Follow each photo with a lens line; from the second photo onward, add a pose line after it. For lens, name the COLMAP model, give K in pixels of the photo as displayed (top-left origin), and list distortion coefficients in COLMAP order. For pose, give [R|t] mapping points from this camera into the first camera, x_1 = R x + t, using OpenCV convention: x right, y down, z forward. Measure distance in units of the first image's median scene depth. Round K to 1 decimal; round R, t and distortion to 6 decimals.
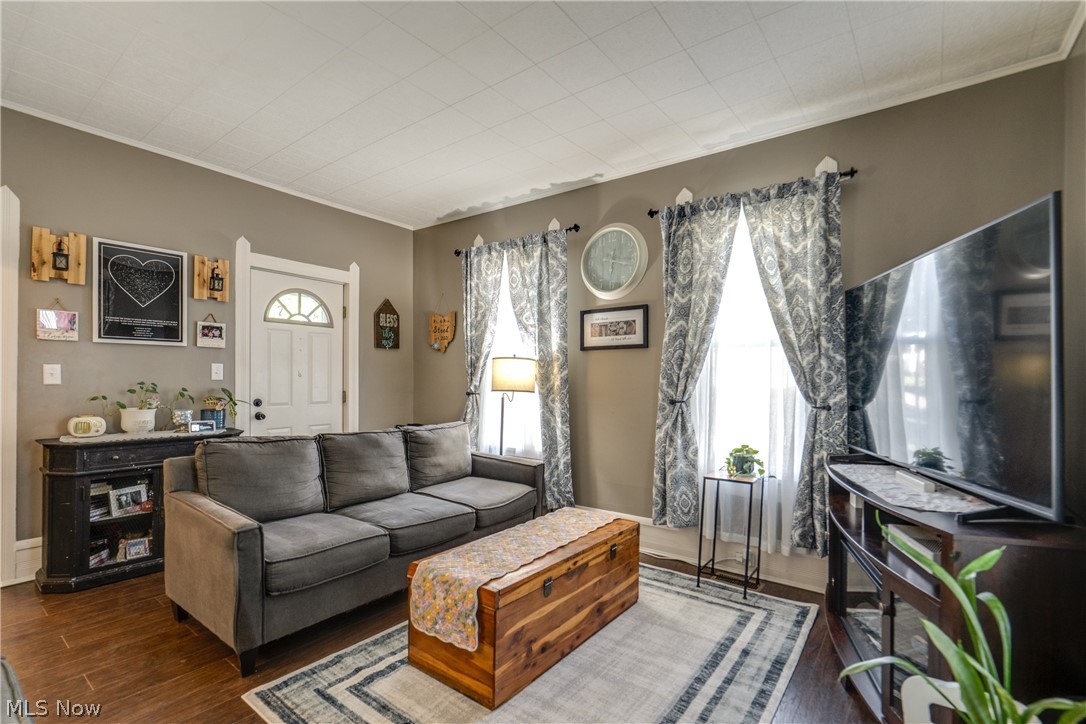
lens RADIAL K [[510.2, 0, 527.4], [0, 510.2, 377.6], [0, 0, 1]] dist [-0.007975, 0.005728]
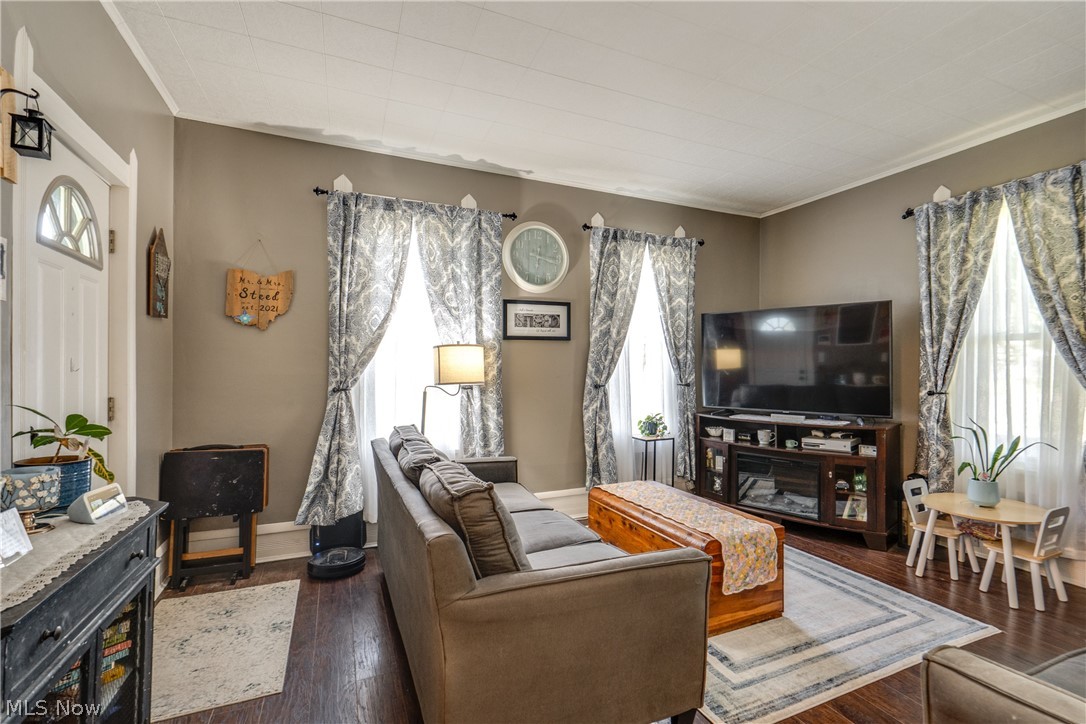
lens RADIAL K [[510.2, 0, 579.0], [0, 510.2, 371.2], [0, 0, 1]] dist [-0.007975, 0.005728]
pose [[0.448280, -0.014052, 0.893783, -0.850069], [0.002878, 0.999894, 0.014276, -0.006001], [-0.893889, -0.003827, 0.448273, 0.500854]]
